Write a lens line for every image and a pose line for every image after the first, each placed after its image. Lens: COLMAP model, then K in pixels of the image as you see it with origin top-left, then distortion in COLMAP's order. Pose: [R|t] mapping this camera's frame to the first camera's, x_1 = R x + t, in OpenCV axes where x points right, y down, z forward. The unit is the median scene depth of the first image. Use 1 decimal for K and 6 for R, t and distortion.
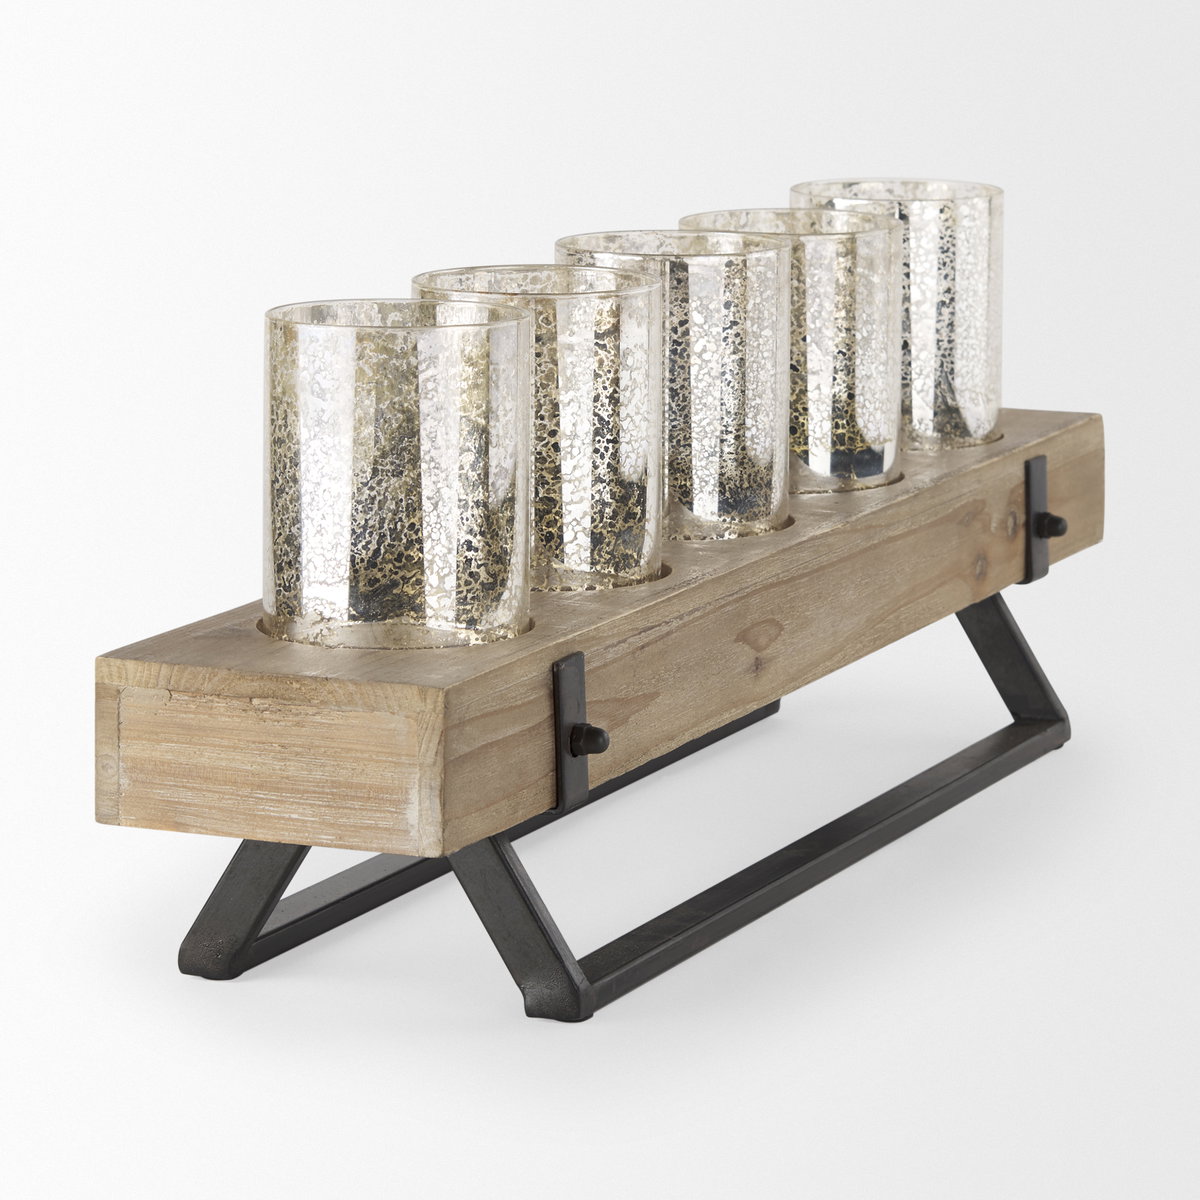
lens RADIAL K [[4370.3, 0, 600.0], [0, 4370.3, 600.0], [0, 0, 1]] dist [0.127093, 1.365302]
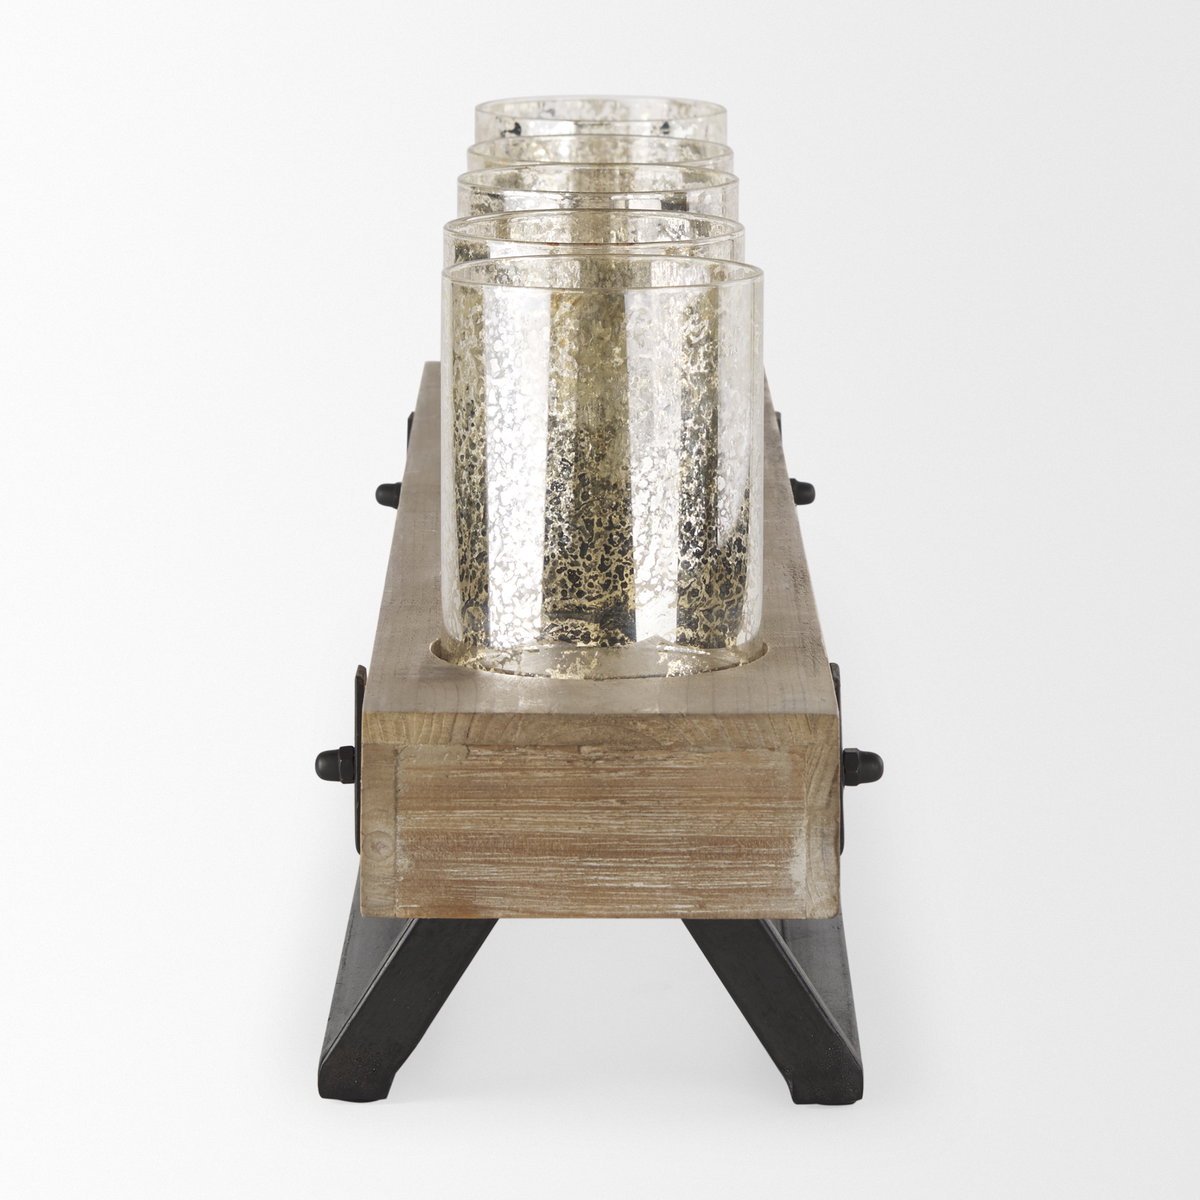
lens RADIAL K [[4370.3, 0, 600.0], [0, 4370.3, 600.0], [0, 0, 1]] dist [0.127093, 1.365302]
pose [[0.937454, -0.071667, 0.340653, -0.352685], [0.071254, 0.997364, 0.013741, -0.015842], [-0.340739, 0.011391, 0.940089, 0.227660]]
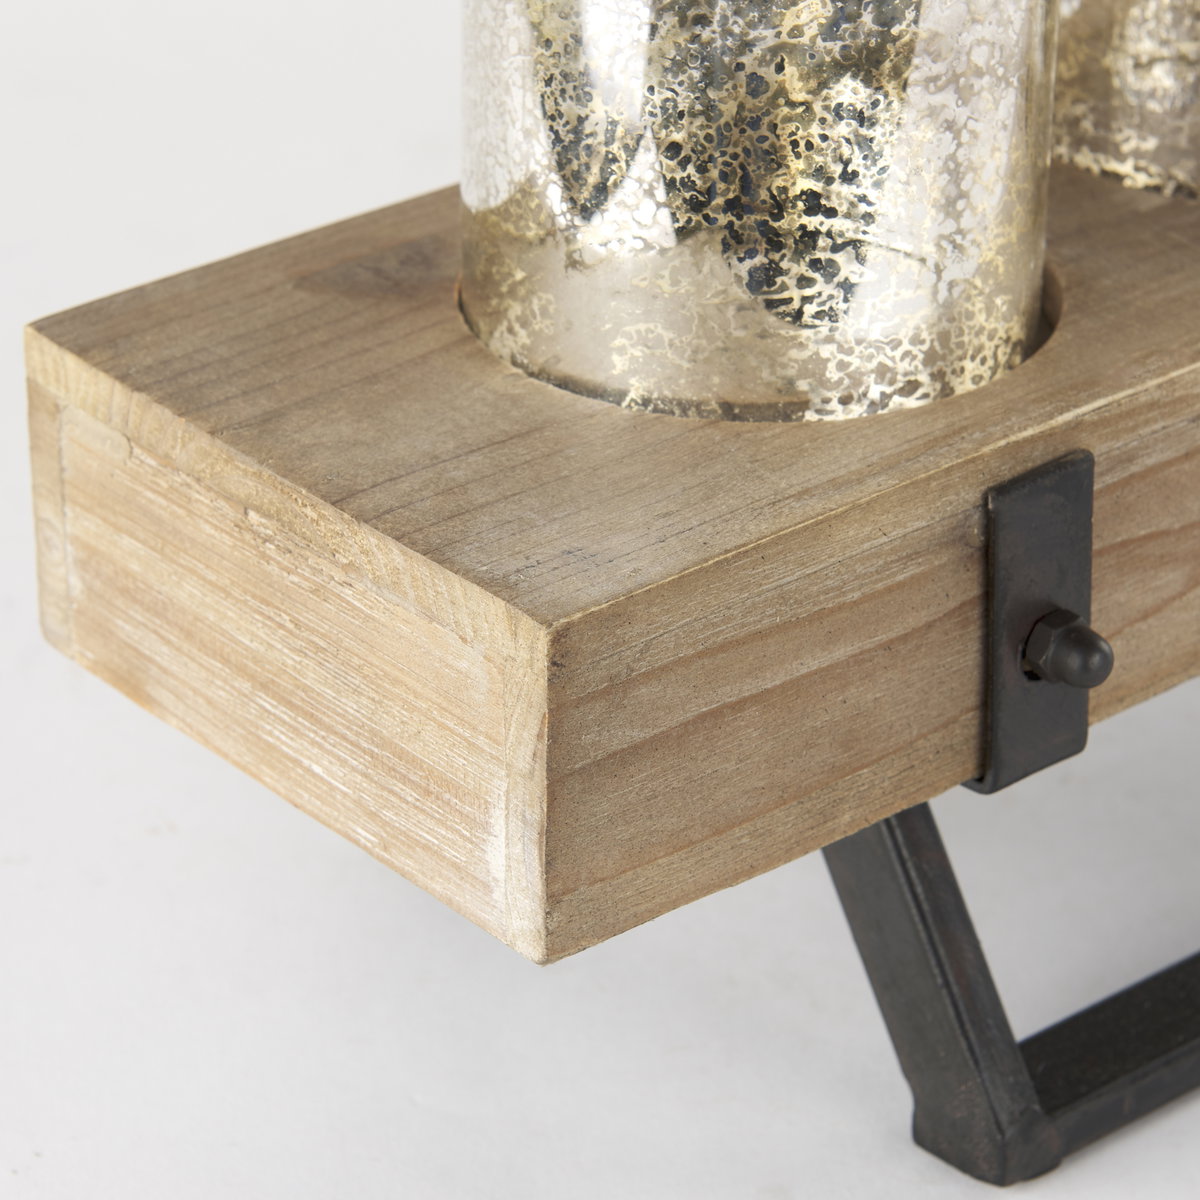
lens RADIAL K [[4370.3, 0, 600.0], [0, 4370.3, 600.0], [0, 0, 1]] dist [0.127093, 1.365302]
pose [[0.899494, 0.208864, -0.383780, 0.129634], [-0.080295, 0.942406, 0.324689, -0.118908], [0.429492, -0.261240, 0.864459, 0.619011]]
